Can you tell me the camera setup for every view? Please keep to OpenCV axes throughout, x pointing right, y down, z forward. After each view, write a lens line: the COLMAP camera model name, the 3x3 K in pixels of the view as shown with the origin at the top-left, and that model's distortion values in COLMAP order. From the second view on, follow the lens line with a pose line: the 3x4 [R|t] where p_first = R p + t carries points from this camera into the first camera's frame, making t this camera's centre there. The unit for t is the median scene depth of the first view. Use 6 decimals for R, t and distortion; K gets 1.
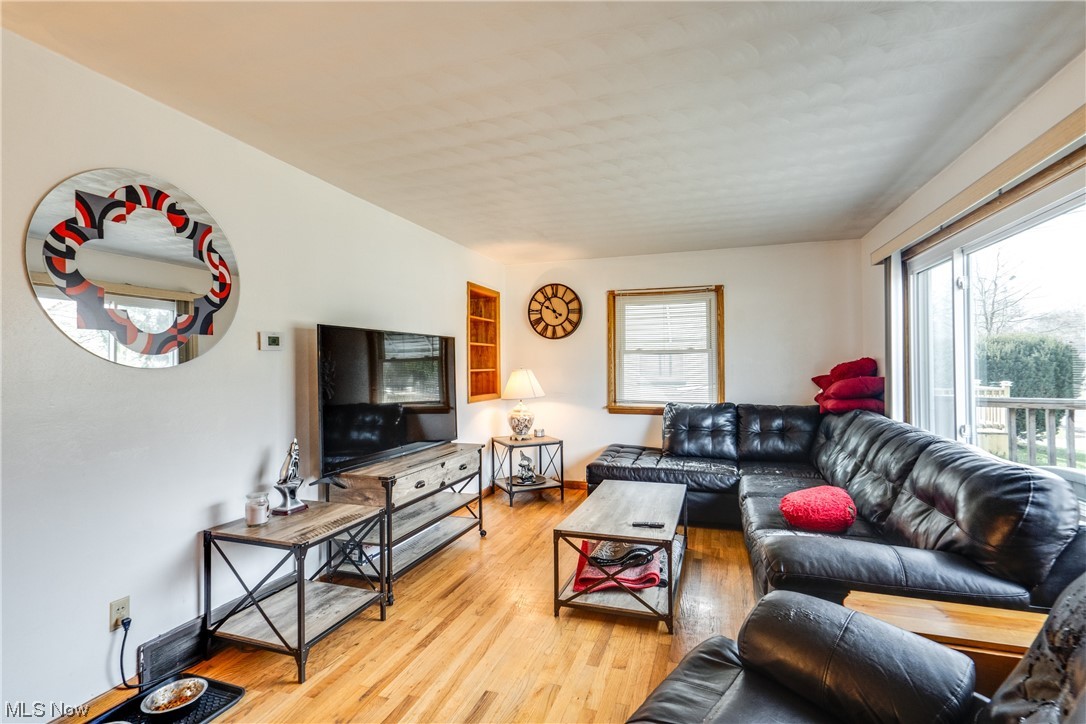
lens RADIAL K [[490.7, 0, 537.3], [0, 490.7, 362.4], [0, 0, 1]] dist [-0.007799, 0.000356]
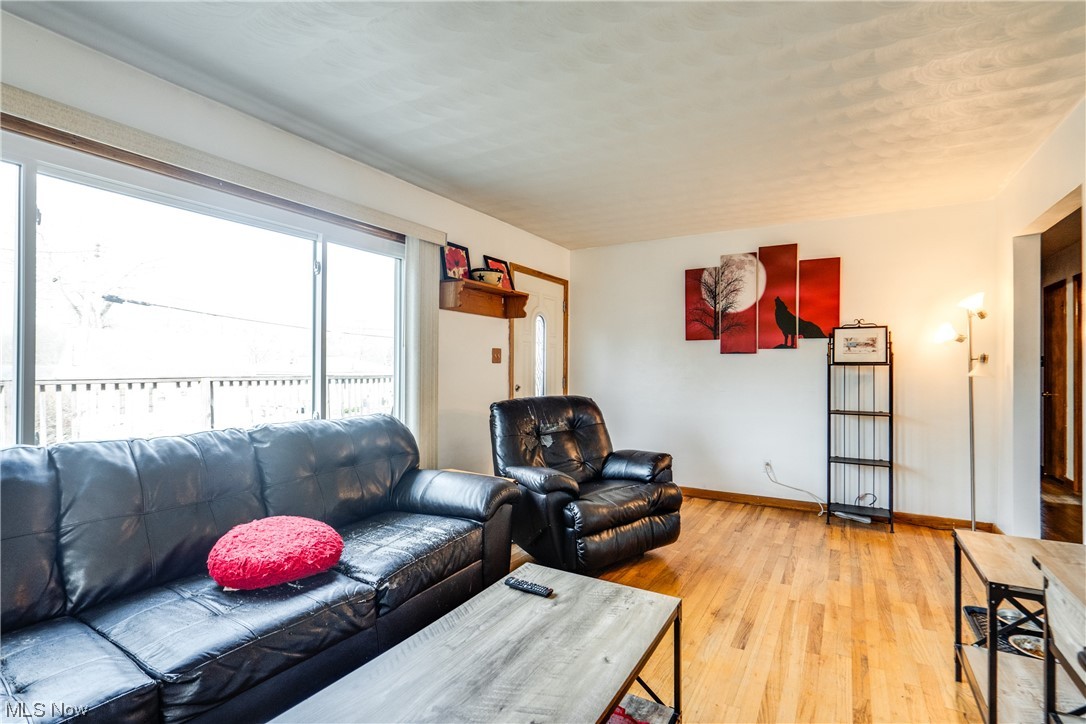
lens RADIAL K [[507.5, 0, 548.0], [0, 507.5, 372.4], [0, 0, 1]] dist [-0.011682, -0.000011]
pose [[-0.980927, 0.006192, 0.194276, 0.036677], [0.005935, 0.999981, -0.001904, 0.026813], [-0.194284, -0.000714, -0.980945, 0.834072]]
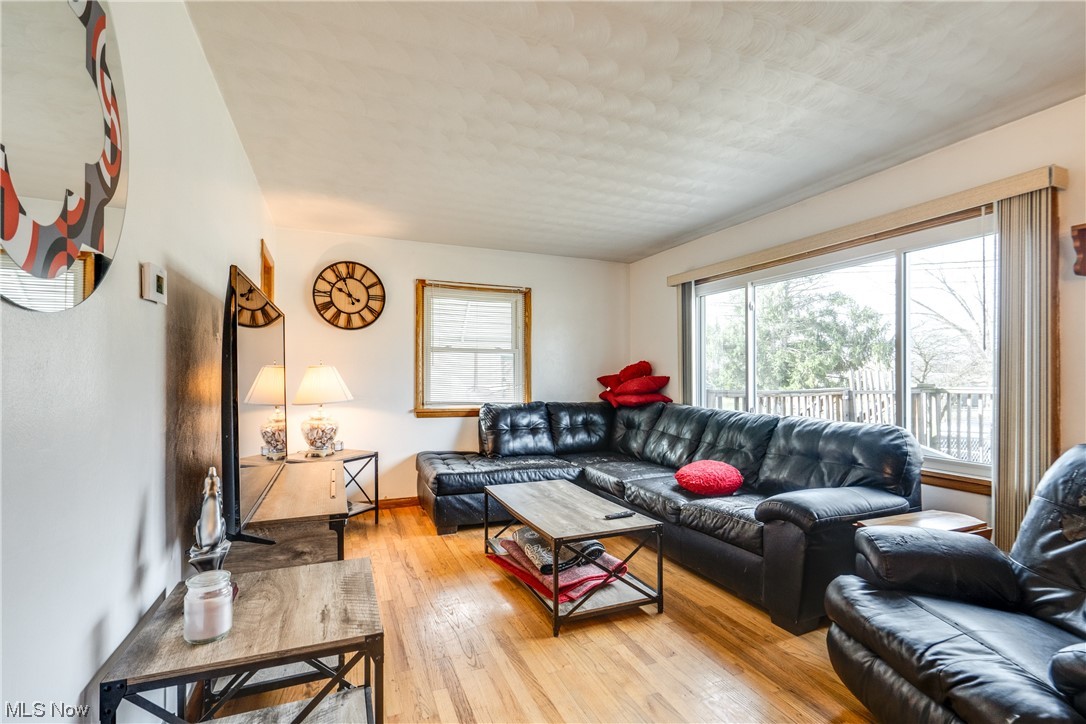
lens RADIAL K [[507.5, 0, 548.0], [0, 507.5, 372.4], [0, 0, 1]] dist [-0.011682, -0.000011]
pose [[0.748245, 0.014883, 0.663256, -0.293231], [-0.016035, 0.999862, -0.004347, 0.022998], [-0.663229, -0.007382, 0.748380, 0.164549]]
